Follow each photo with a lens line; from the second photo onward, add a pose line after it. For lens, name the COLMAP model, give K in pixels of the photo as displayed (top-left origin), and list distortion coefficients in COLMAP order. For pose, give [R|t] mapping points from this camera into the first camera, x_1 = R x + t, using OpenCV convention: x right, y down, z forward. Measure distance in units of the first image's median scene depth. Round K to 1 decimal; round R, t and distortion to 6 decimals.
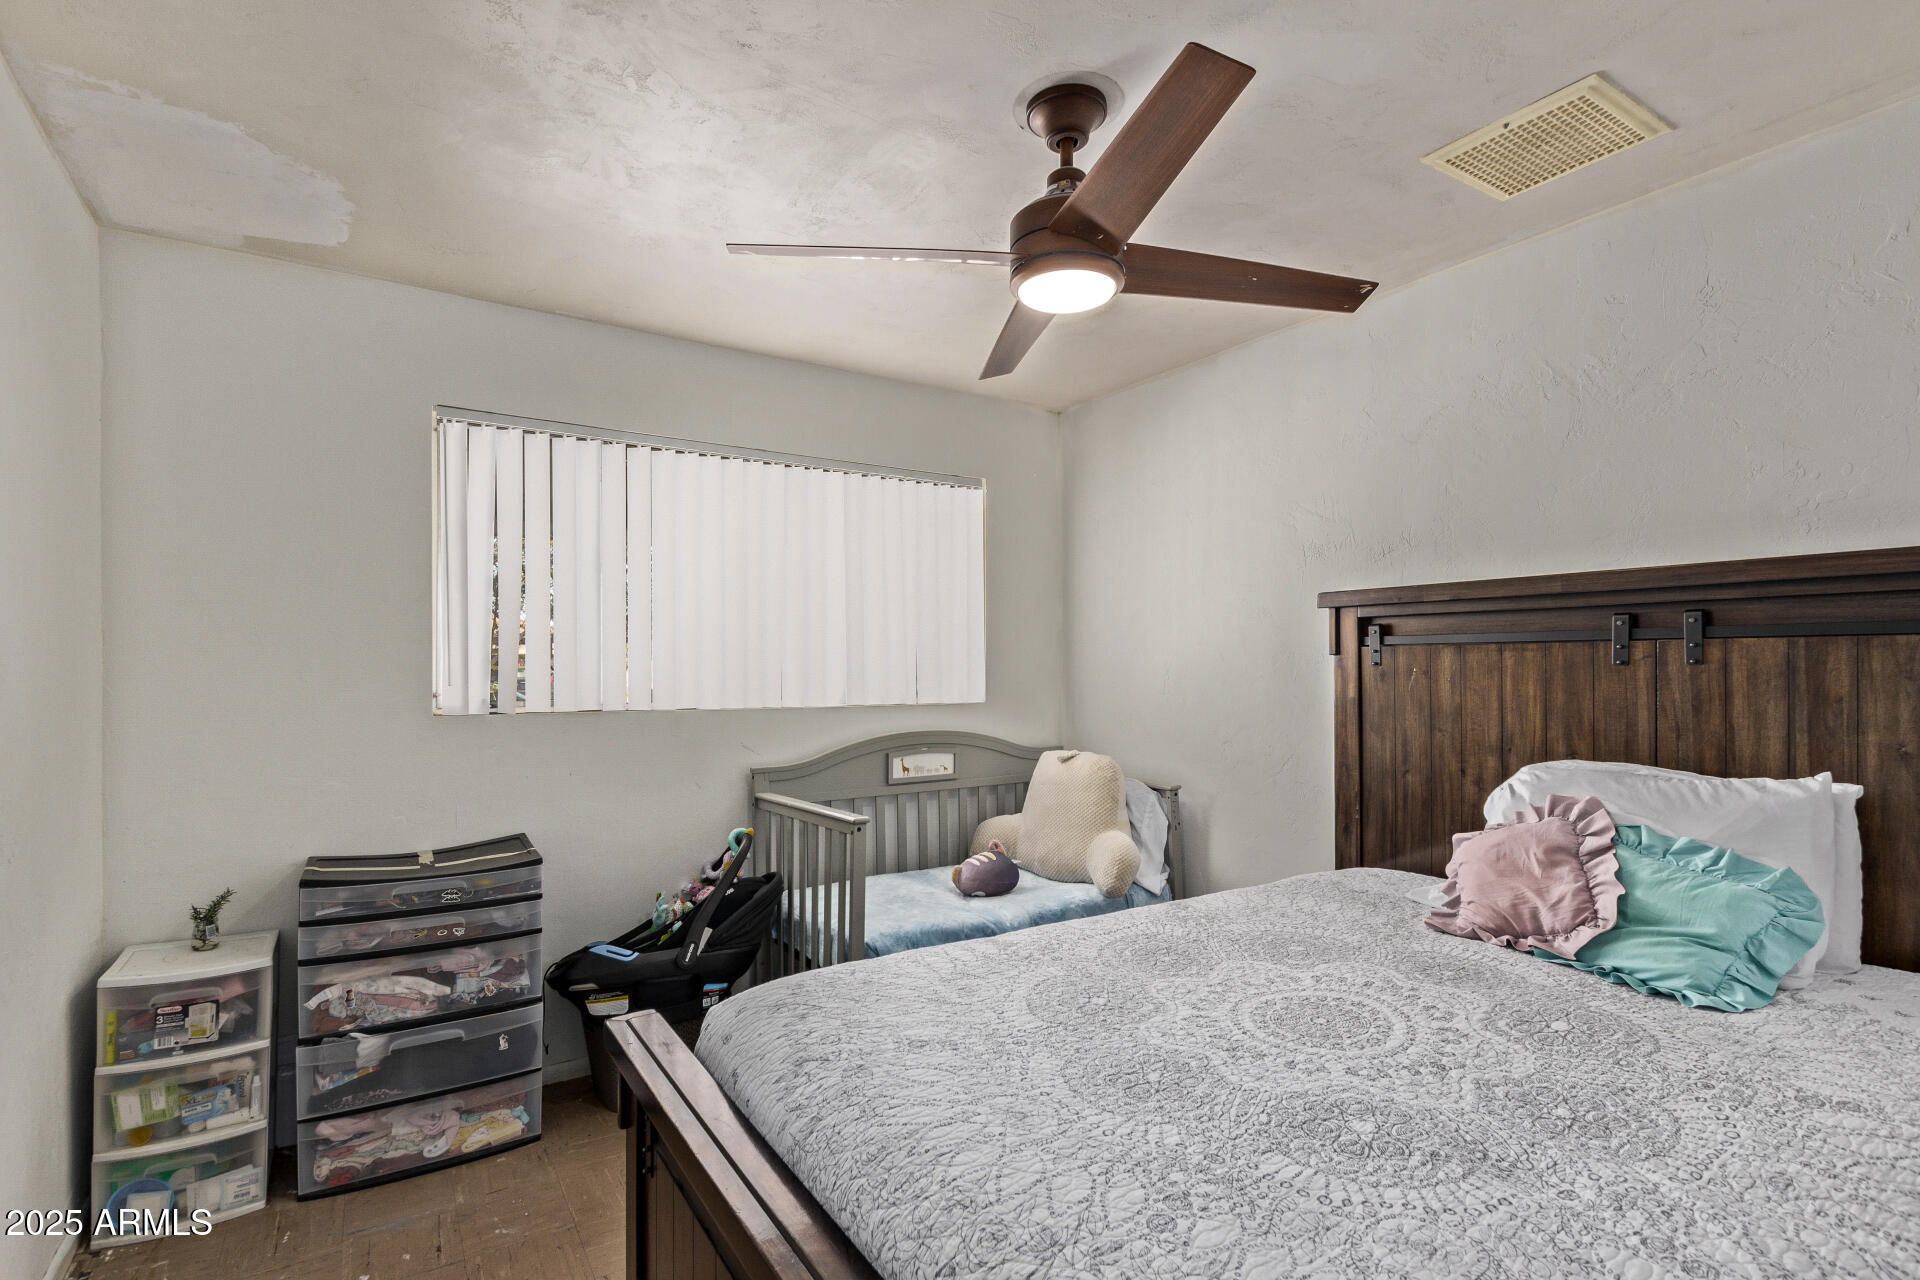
lens RADIAL K [[883.6, 0, 956.7], [0, 883.6, 658.7], [0, 0, 1]] dist [-0.001611, -0.000030]
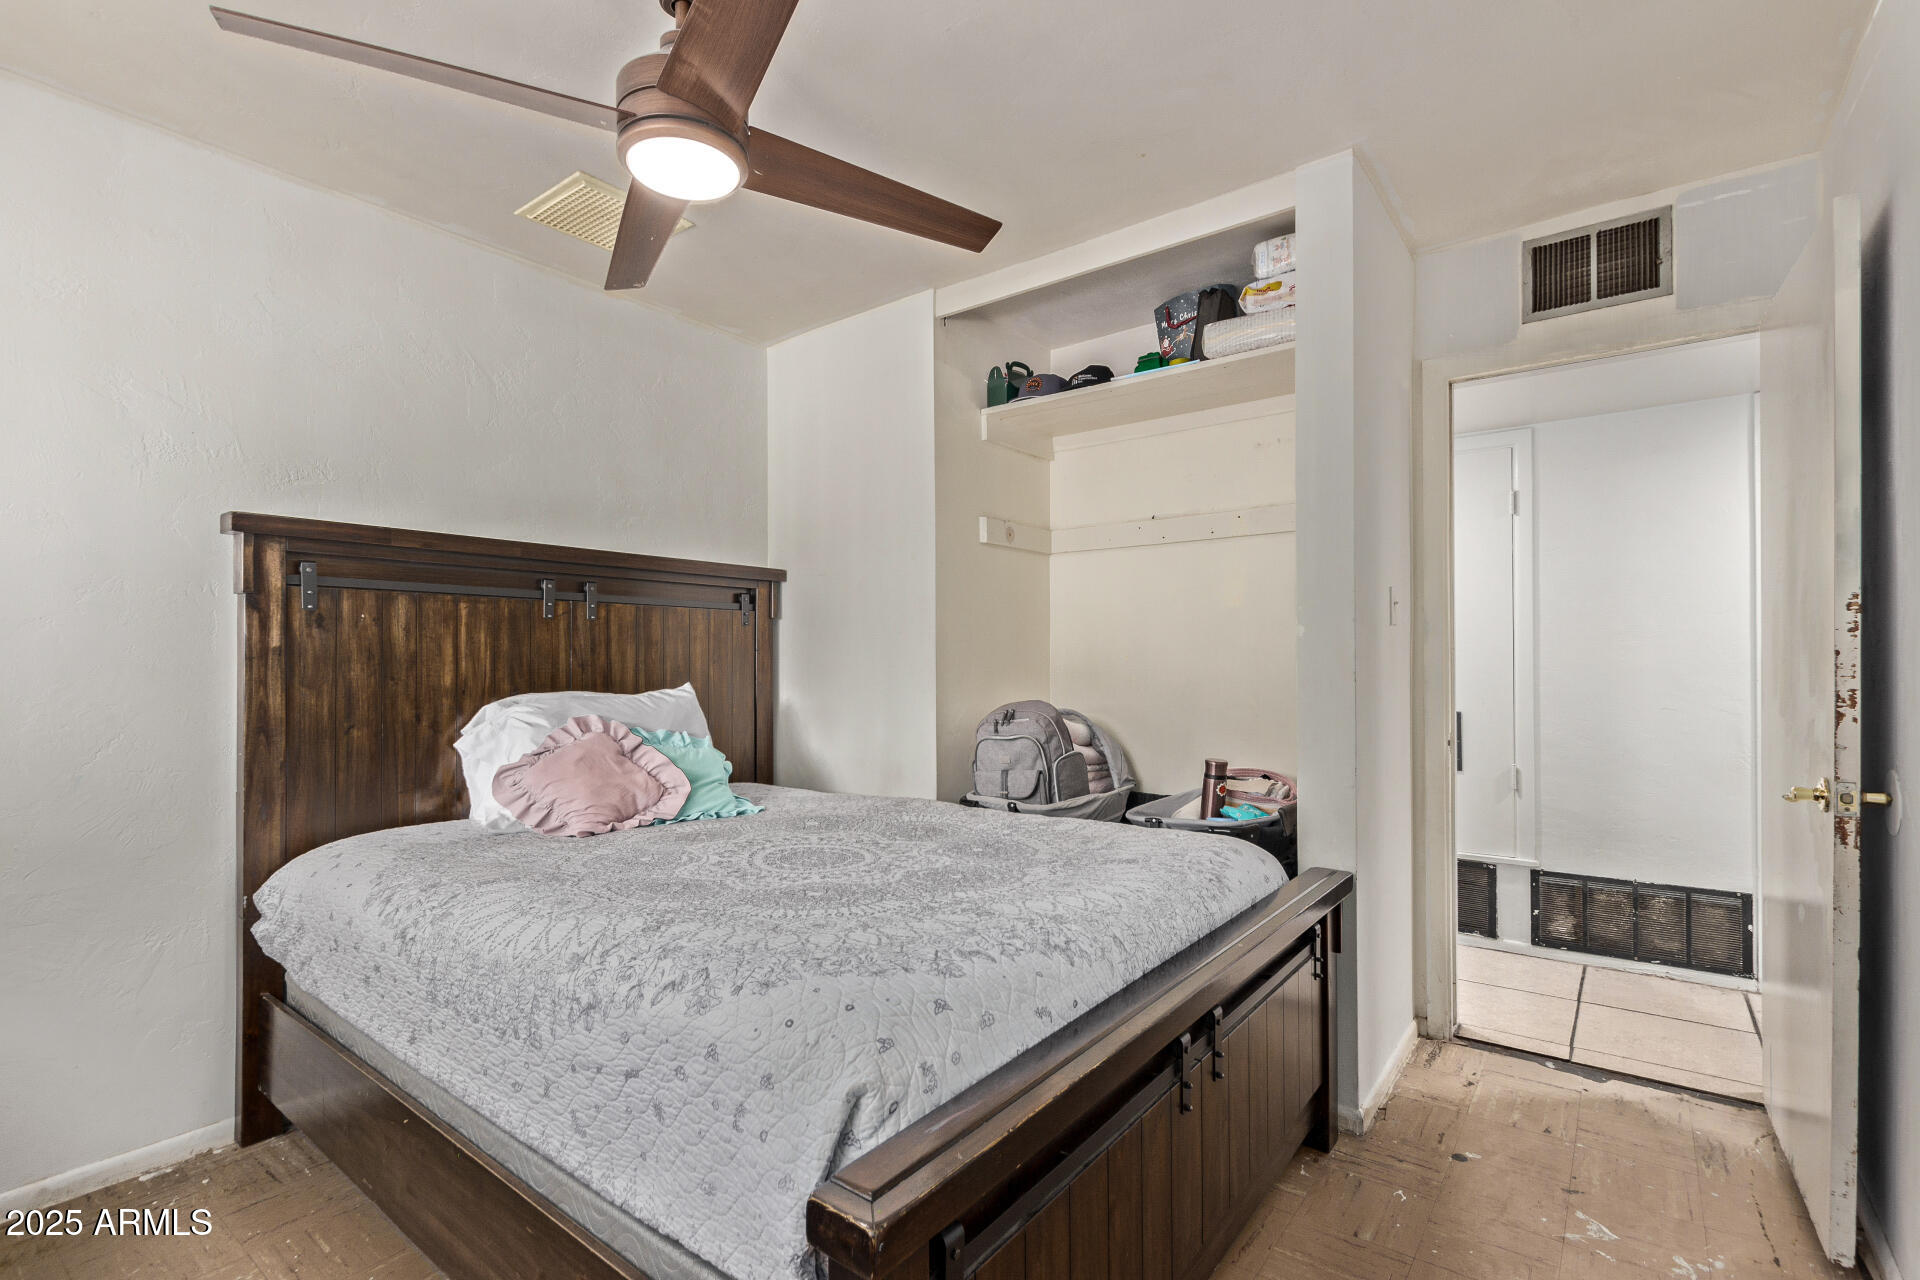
lens RADIAL K [[883.6, 0, 959.8], [0, 883.6, 645.8], [0, 0, 1]] dist [-0.001611, -0.000030]
pose [[-0.355350, 0.008863, 0.934691, -0.637079], [-0.014284, 0.999787, -0.014911, 0.054312], [-0.934624, -0.018650, -0.355148, 0.827645]]
